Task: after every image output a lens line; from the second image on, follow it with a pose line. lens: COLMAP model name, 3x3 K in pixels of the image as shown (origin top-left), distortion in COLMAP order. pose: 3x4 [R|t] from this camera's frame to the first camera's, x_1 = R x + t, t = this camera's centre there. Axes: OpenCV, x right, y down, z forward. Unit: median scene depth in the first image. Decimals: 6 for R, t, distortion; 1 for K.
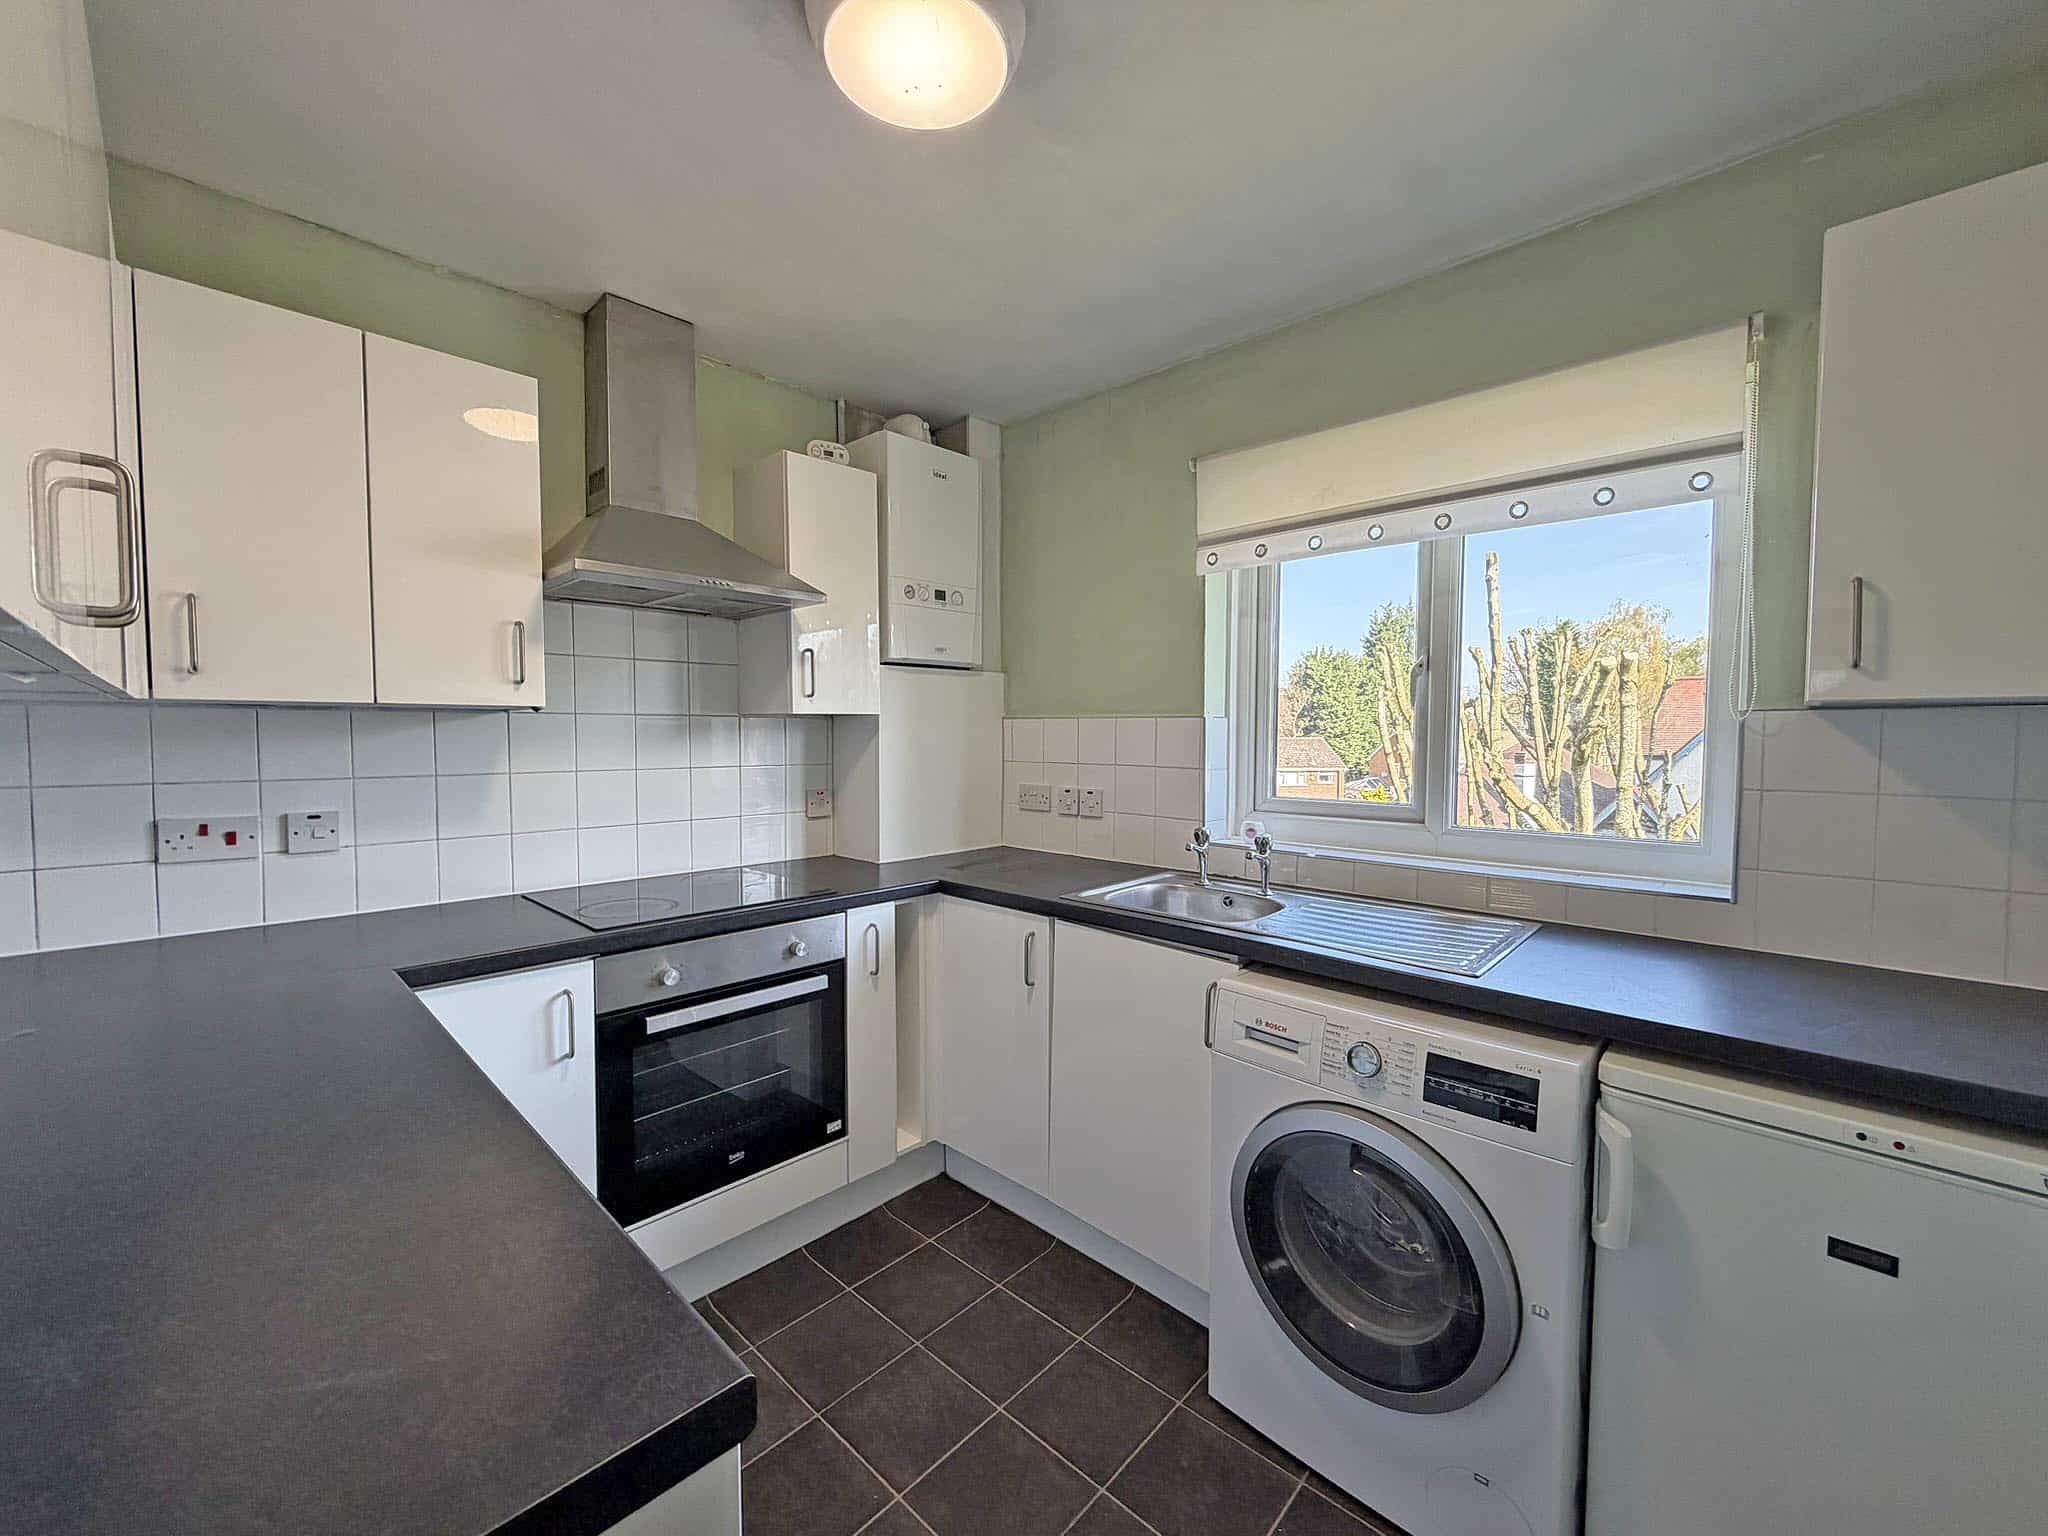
lens RADIAL K [[842.3, 0, 1024.0], [0, 842.3, 768.0], [0, 0, 1]] dist [-0.000494, 0.000070]
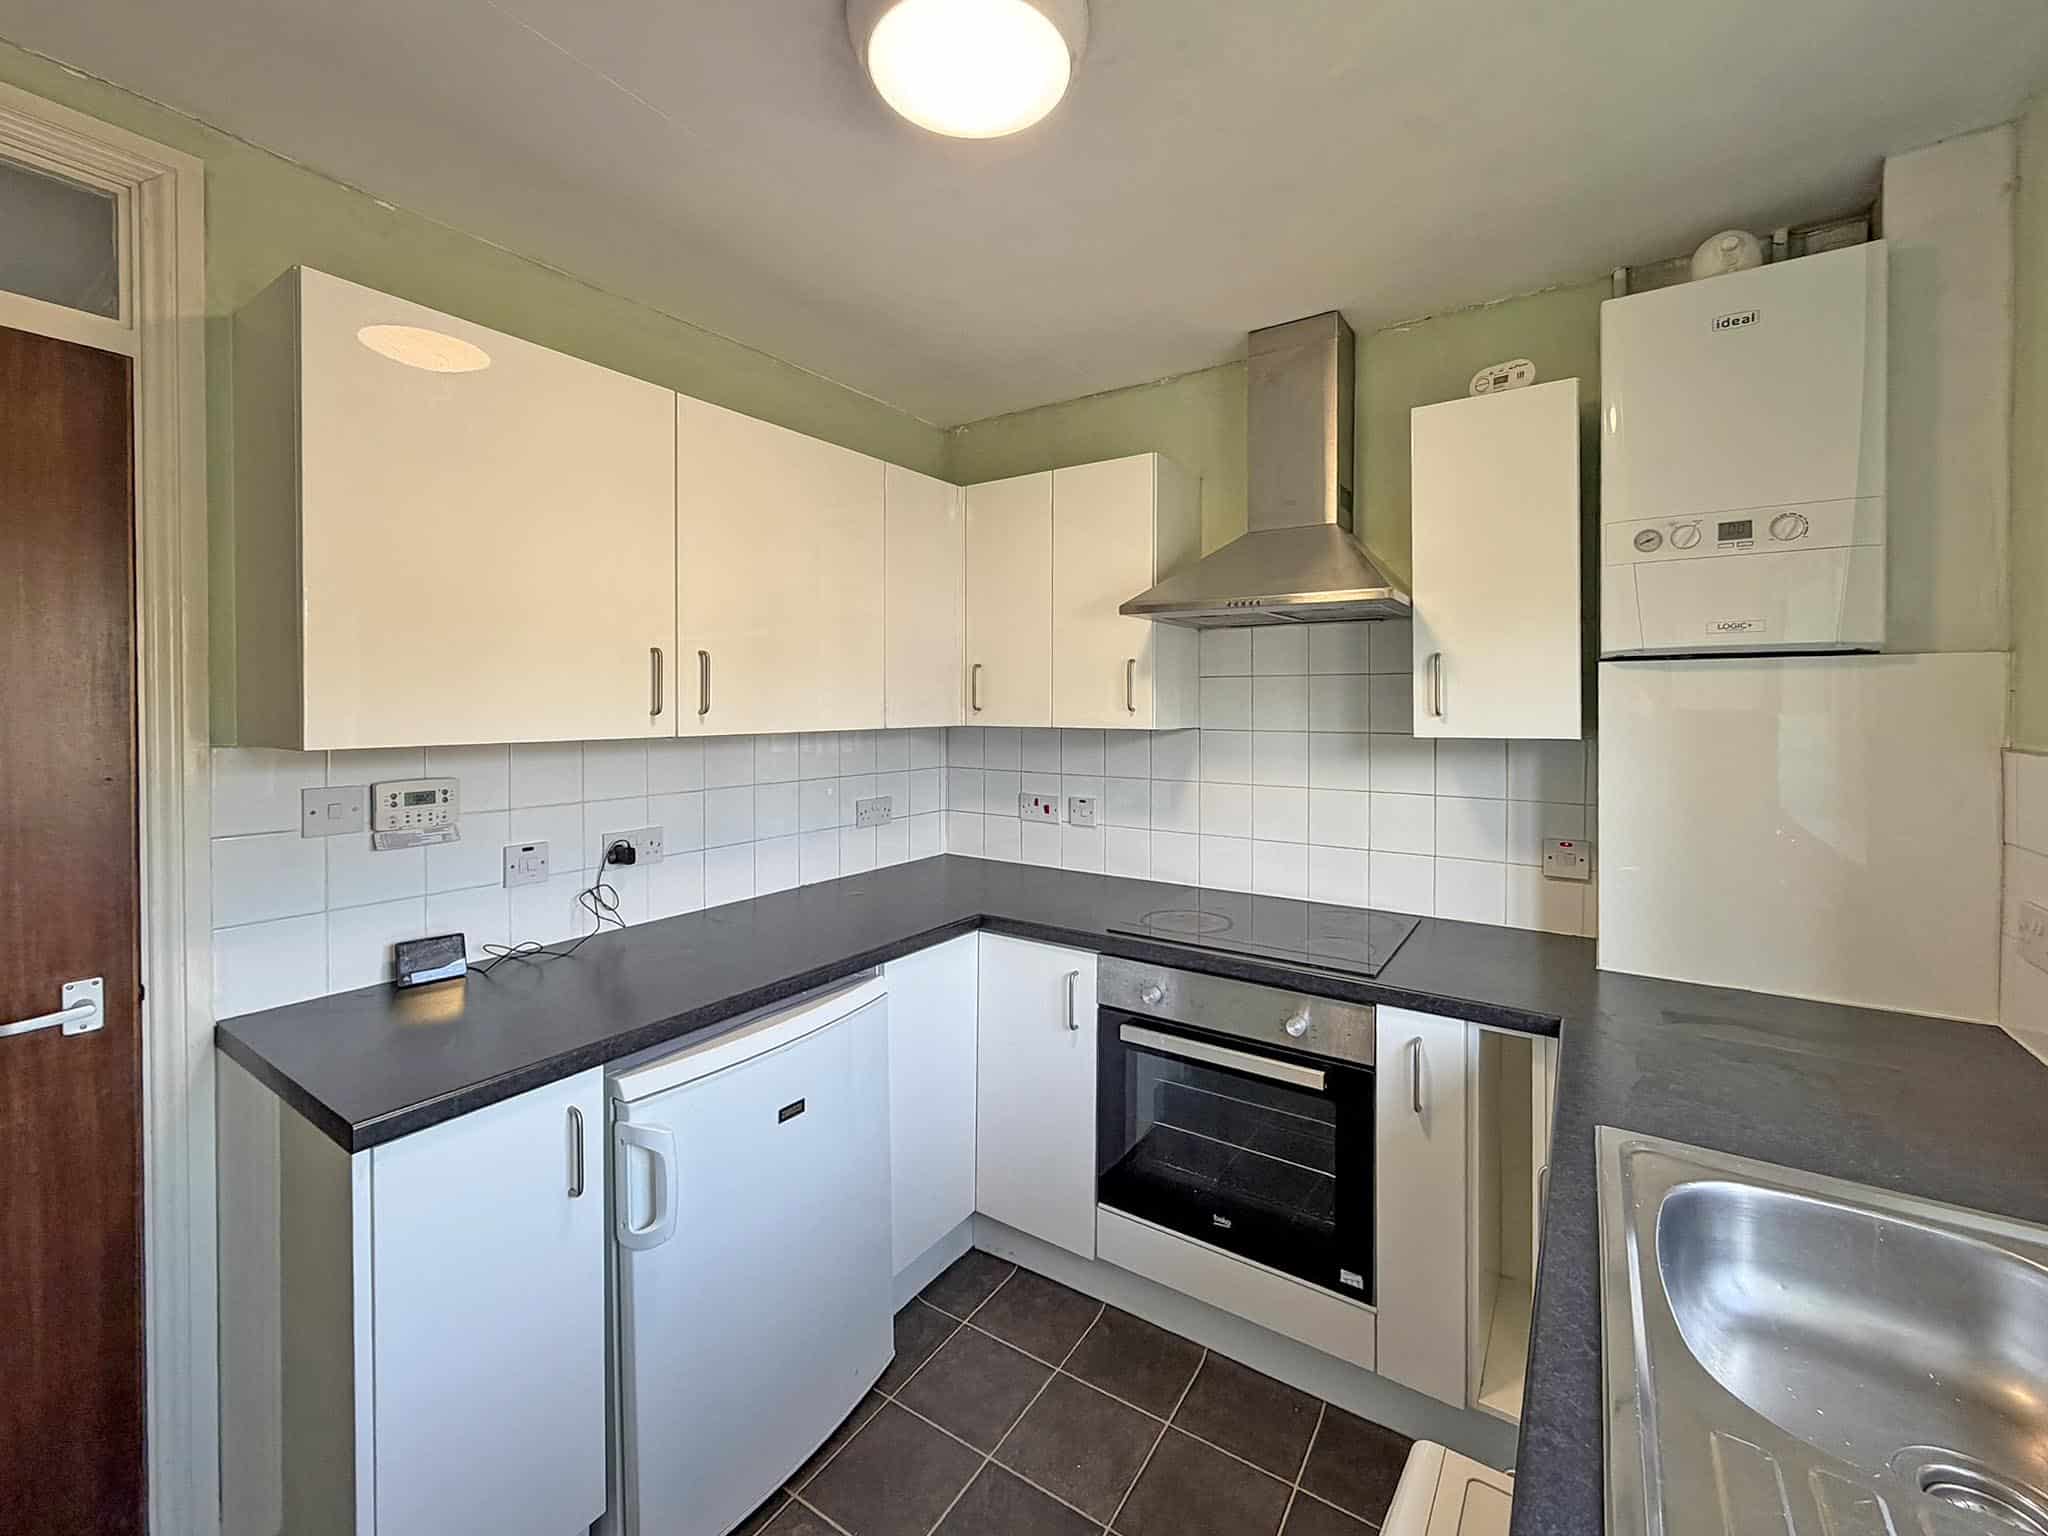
lens RADIAL K [[826.2, 0, 1028.3], [0, 826.2, 714.3], [0, 0, 1]] dist [-0.001381, -0.000230]
pose [[0.172450, 0.009912, -0.984968, 0.450452], [-0.046411, 0.998921, 0.001927, -0.074940], [0.983924, 0.045381, 0.172724, 0.544410]]
